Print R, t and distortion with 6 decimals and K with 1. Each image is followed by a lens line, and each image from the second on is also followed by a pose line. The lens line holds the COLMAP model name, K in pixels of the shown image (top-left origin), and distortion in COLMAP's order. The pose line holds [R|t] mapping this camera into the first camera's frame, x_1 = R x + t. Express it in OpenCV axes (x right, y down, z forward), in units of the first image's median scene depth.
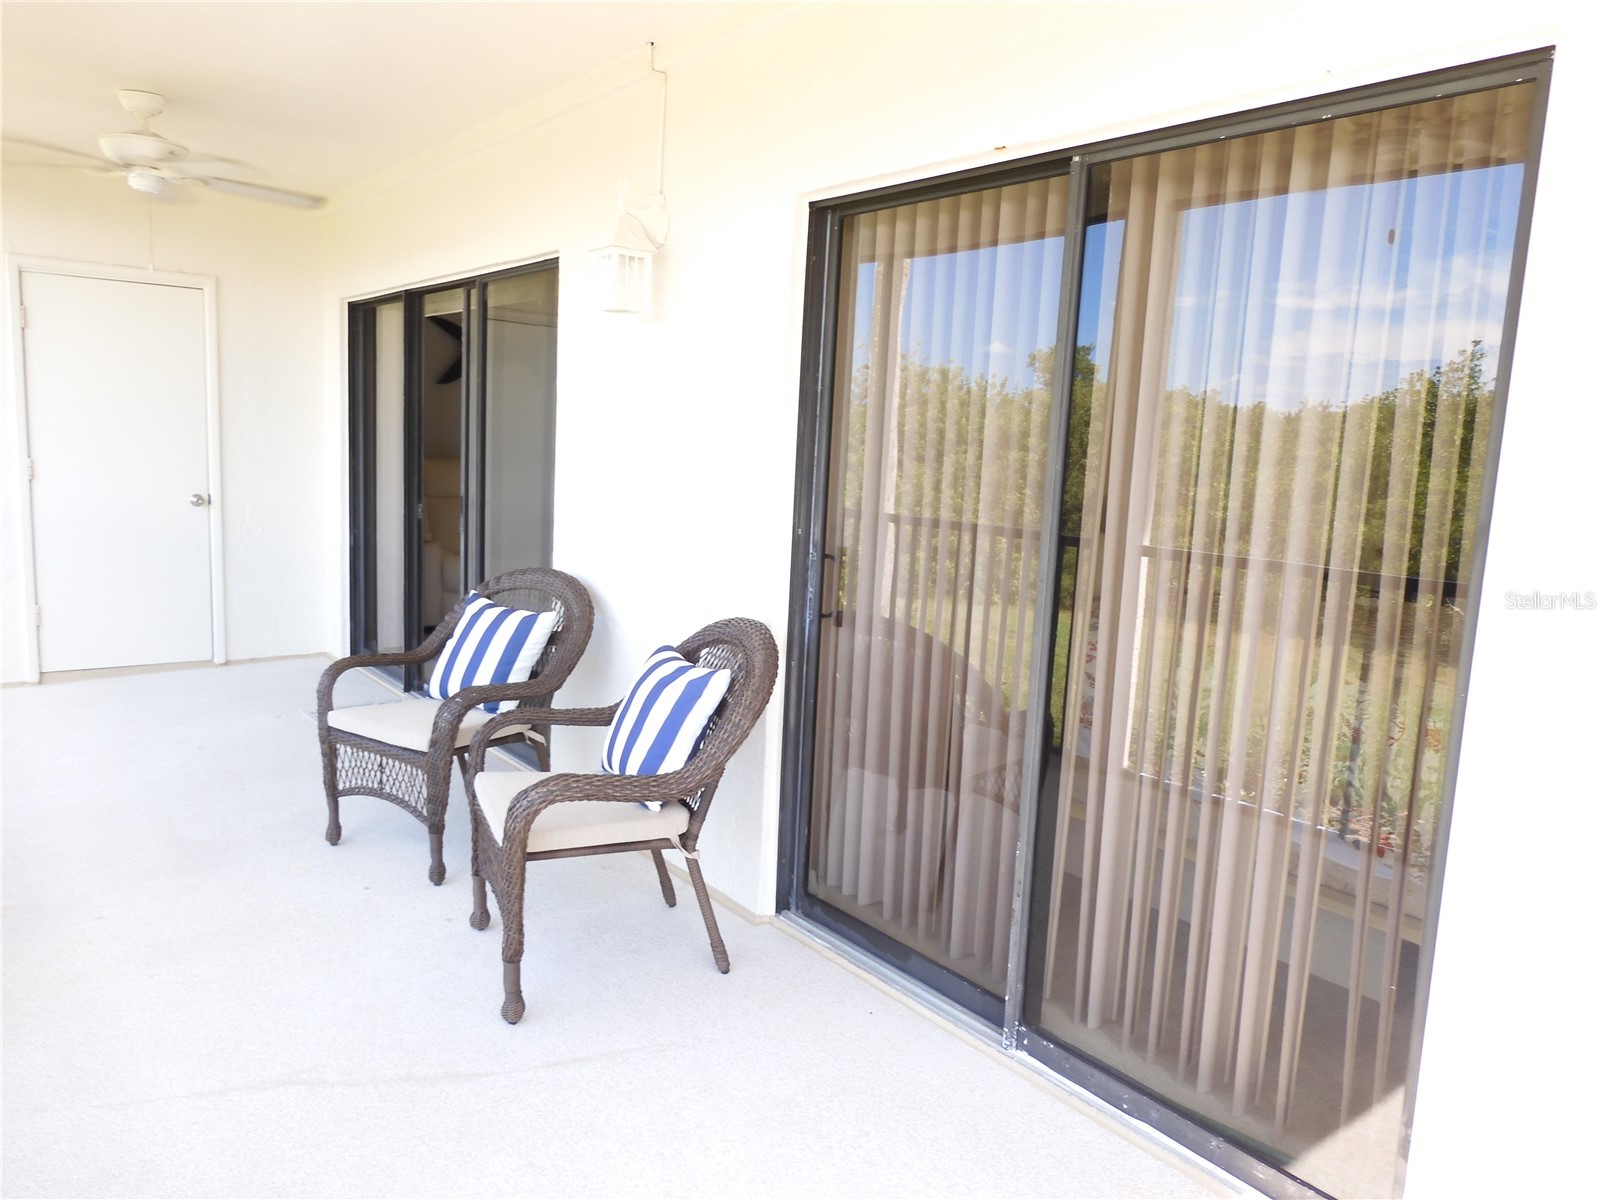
lens RADIAL K [[1139.6, 0, 800.0], [0, 1139.6, 600.0], [0, 0, 1]] dist [0.001256, -0.002129]
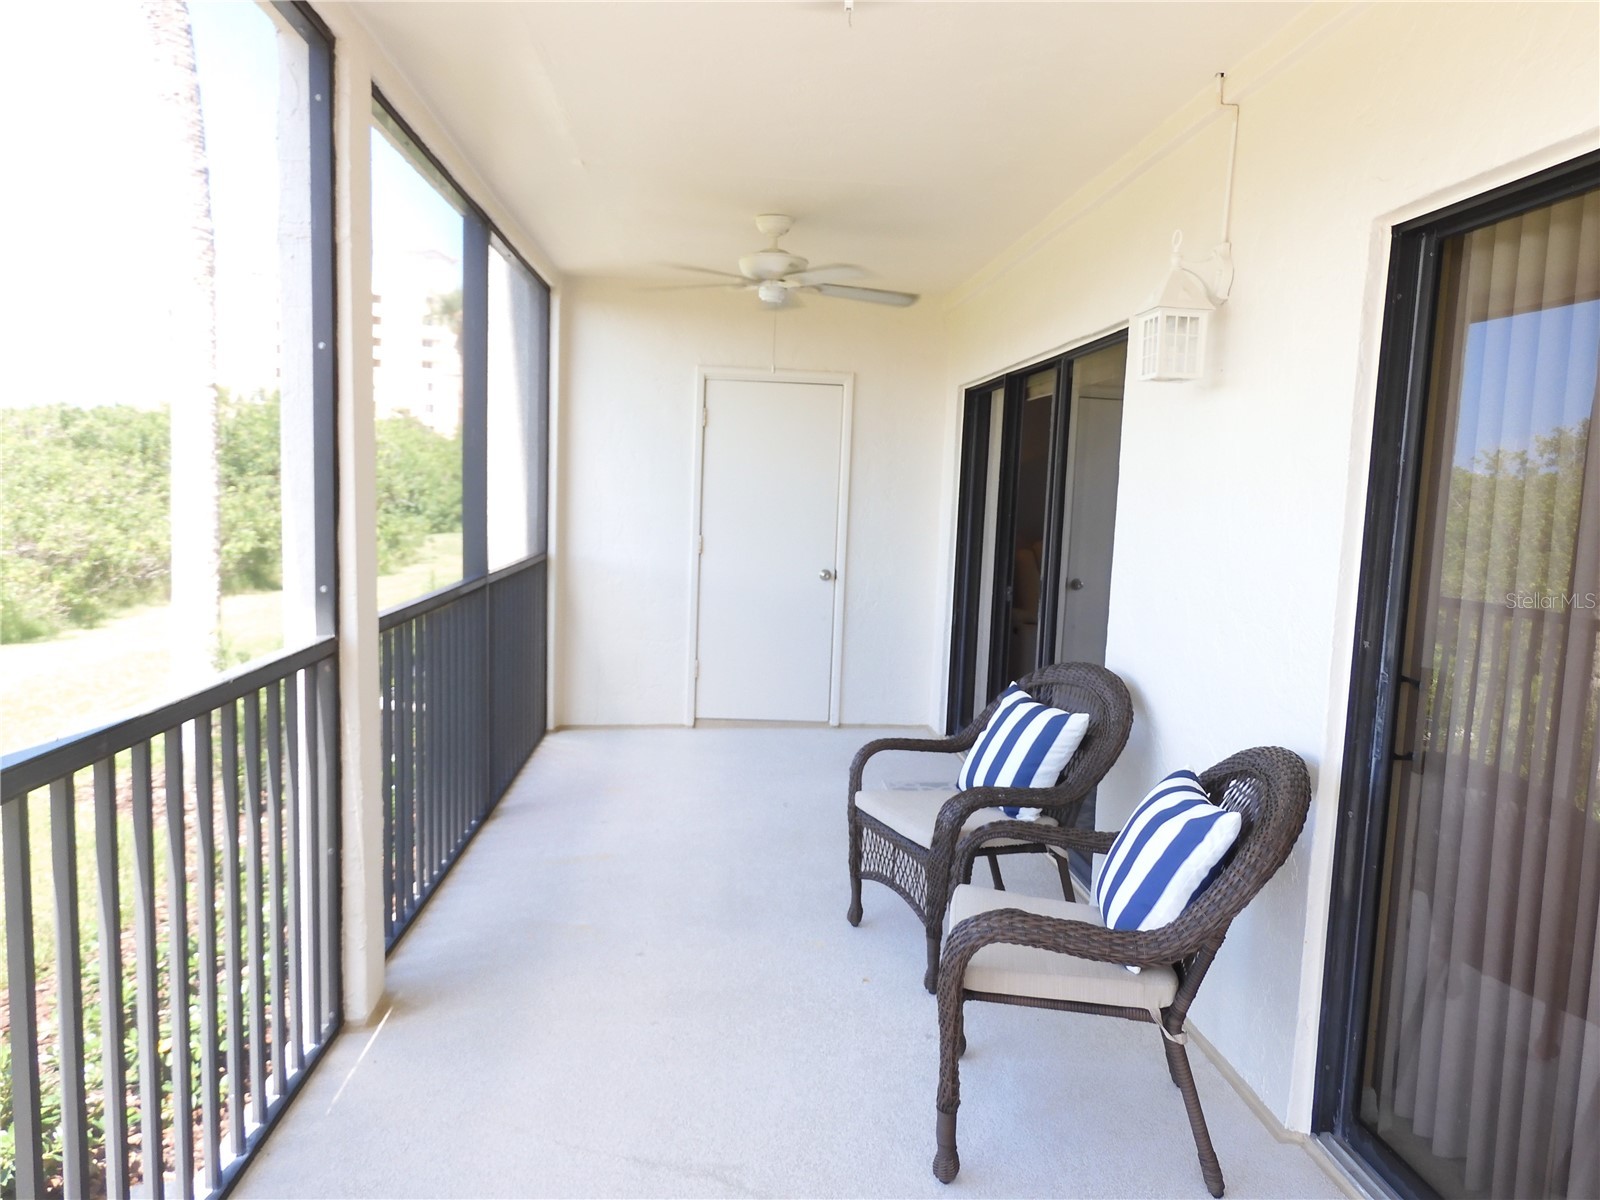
lens RADIAL K [[1136.6, 0, 800.0], [0, 1136.6, 600.0], [0, 0, 1]] dist [0.001905, -0.003555]
pose [[0.836682, 0.043467, -0.545962, 0.088300], [-0.081079, 0.995692, -0.044980, -0.022019], [0.541655, 0.081900, 0.836602, 0.126246]]
